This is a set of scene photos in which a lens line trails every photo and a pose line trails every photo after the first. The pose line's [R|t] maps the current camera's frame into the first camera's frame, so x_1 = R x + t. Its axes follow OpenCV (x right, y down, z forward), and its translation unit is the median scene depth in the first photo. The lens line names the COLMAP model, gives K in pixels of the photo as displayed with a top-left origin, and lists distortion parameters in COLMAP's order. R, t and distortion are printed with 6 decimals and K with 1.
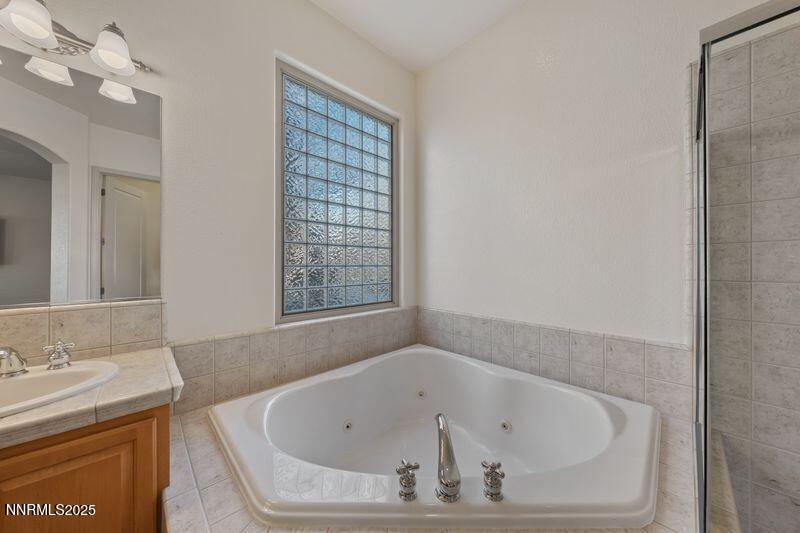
lens RADIAL K [[271.4, 0, 398.2], [0, 271.4, 265.6], [0, 0, 1]] dist [-0.000887, 0.000085]
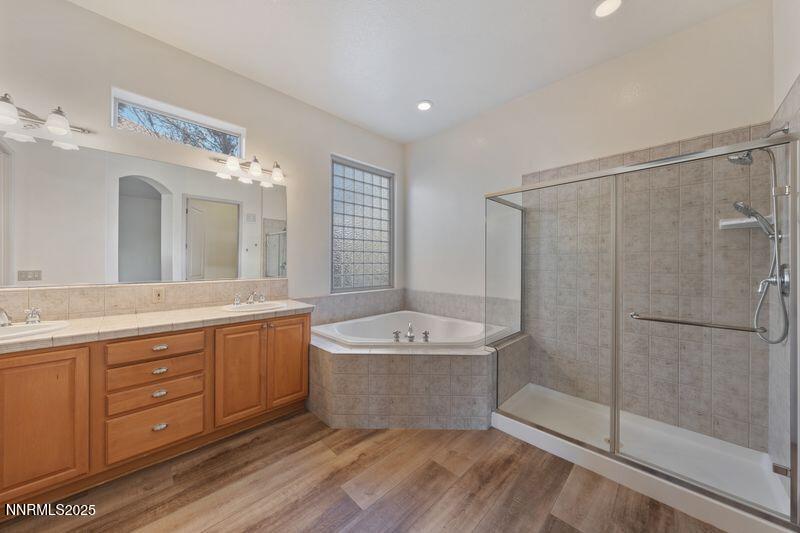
lens RADIAL K [[271.4, 0, 398.2], [0, 271.4, 265.6], [0, 0, 1]] dist [-0.000887, 0.000085]
pose [[0.999790, 0.004030, 0.020116, -0.006575], [-0.004246, 0.999934, 0.010669, -0.005529], [-0.020072, -0.010752, 0.999741, -1.219648]]
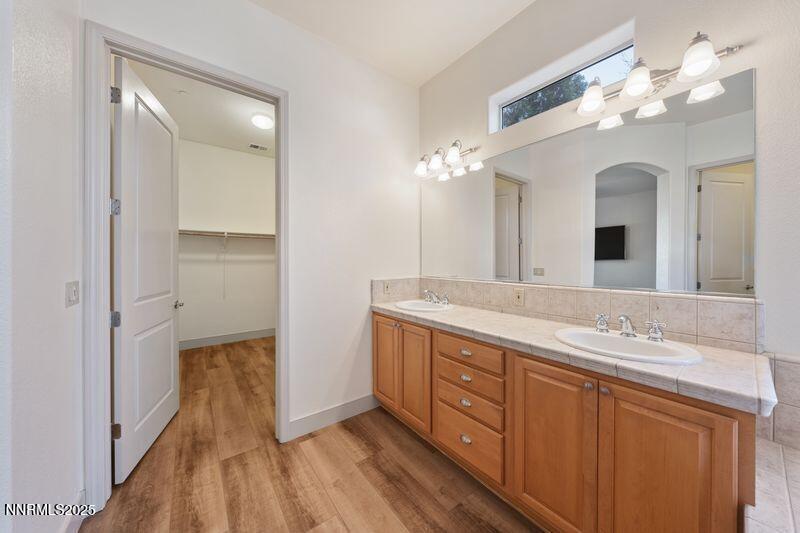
lens RADIAL K [[273.8, 0, 398.4], [0, 273.8, 261.8], [0, 0, 1]] dist [-0.006699, 0.000030]
pose [[-0.101788, 0.004104, -0.994798, 0.107042], [0.000073, 0.999992, 0.004118, 0.000951], [0.994806, 0.000347, -0.101788, -0.053450]]
